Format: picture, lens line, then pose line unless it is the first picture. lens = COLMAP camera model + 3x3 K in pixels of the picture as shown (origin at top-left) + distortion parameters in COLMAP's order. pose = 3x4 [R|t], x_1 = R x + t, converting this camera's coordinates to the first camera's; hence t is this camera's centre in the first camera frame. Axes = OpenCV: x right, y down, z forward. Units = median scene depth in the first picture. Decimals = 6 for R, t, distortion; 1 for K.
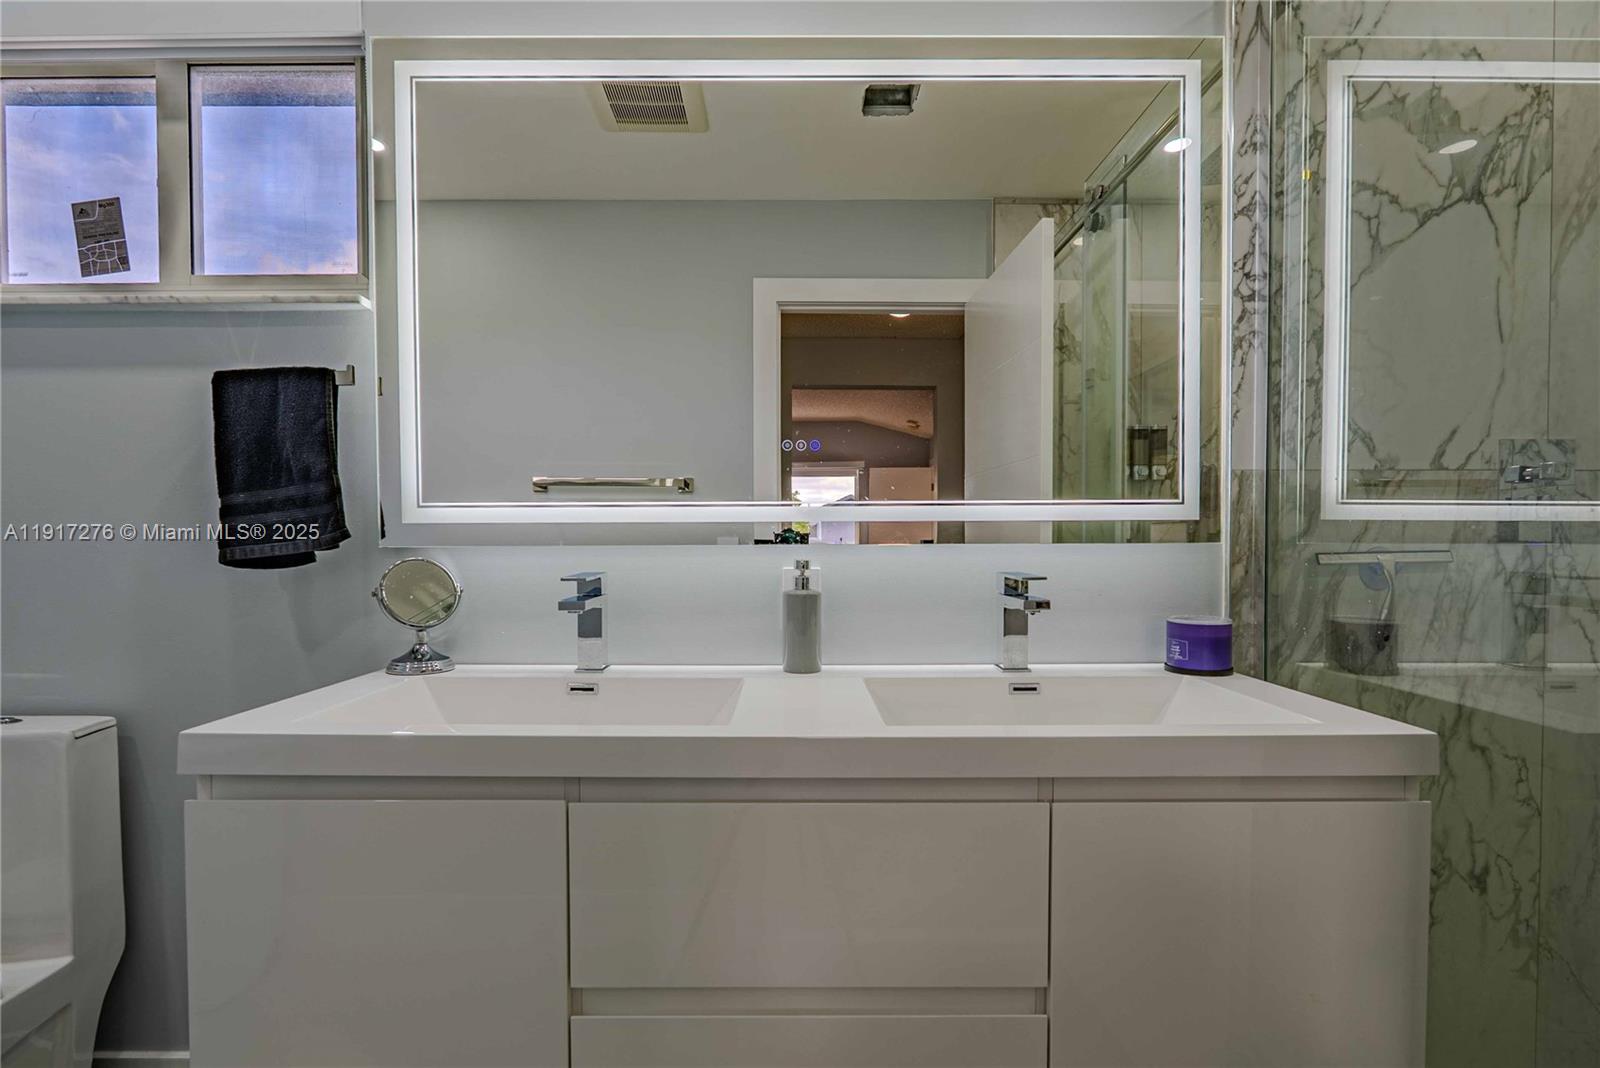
lens RADIAL K [[727.7, 0, 774.6], [0, 727.7, 556.9], [0, 0, 1]] dist [-0.002459, -0.000436]
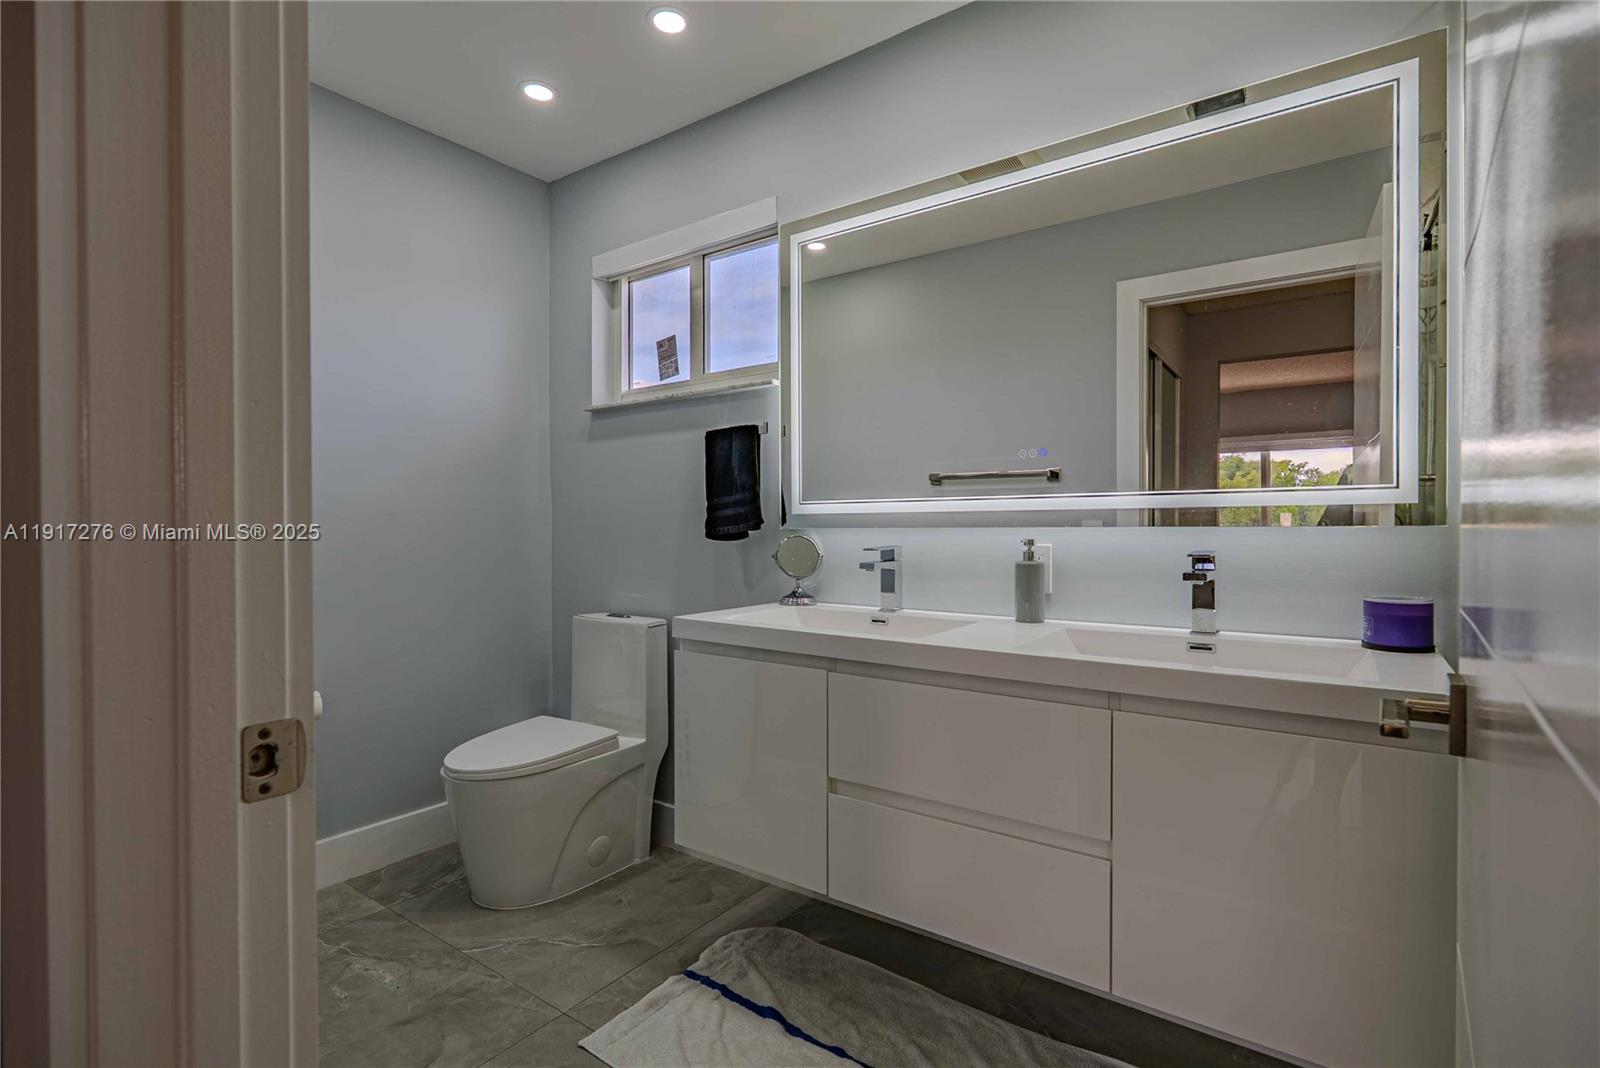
lens RADIAL K [[744.5, 0, 805.4], [0, 744.5, 527.2], [0, 0, 1]] dist [-0.000108, 0.000012]
pose [[0.815924, 0.000171, -0.578159, 0.495969], [-0.009627, 0.999865, -0.013289, 0.005120], [0.578079, 0.016409, 0.815816, -0.361606]]
